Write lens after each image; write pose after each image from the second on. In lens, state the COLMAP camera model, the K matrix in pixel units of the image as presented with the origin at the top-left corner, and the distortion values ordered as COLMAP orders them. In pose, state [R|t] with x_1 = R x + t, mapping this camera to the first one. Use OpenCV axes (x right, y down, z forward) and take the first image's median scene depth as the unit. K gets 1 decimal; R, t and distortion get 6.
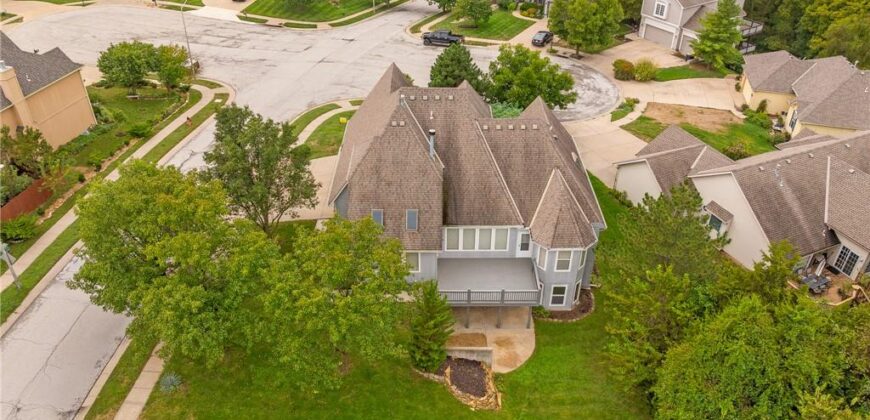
lens RADIAL K [[585.1, 0, 474.7], [0, 585.1, 262.2], [0, 0, 1]] dist [-0.019972, -0.003611]
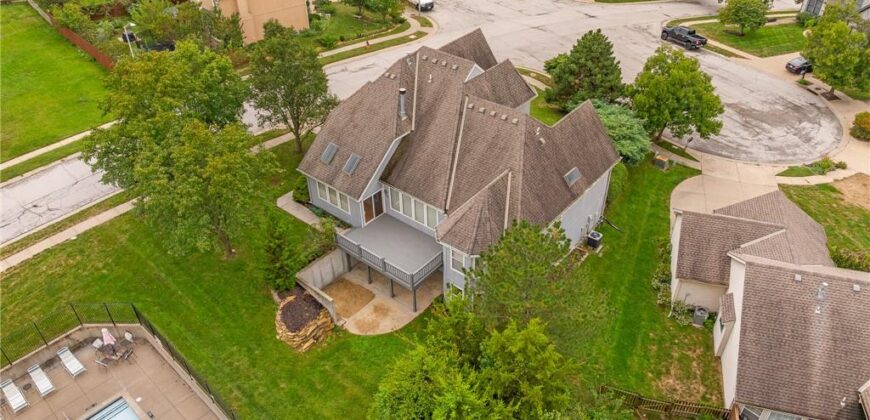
lens RADIAL K [[585.1, 0, 474.7], [0, 585.1, 262.2], [0, 0, 1]] dist [-0.019972, -0.003611]
pose [[0.762998, 0.413046, -0.497219, 0.406321], [-0.399191, 0.906096, 0.140134, -0.090769], [0.508410, 0.091564, 0.856233, 0.138210]]
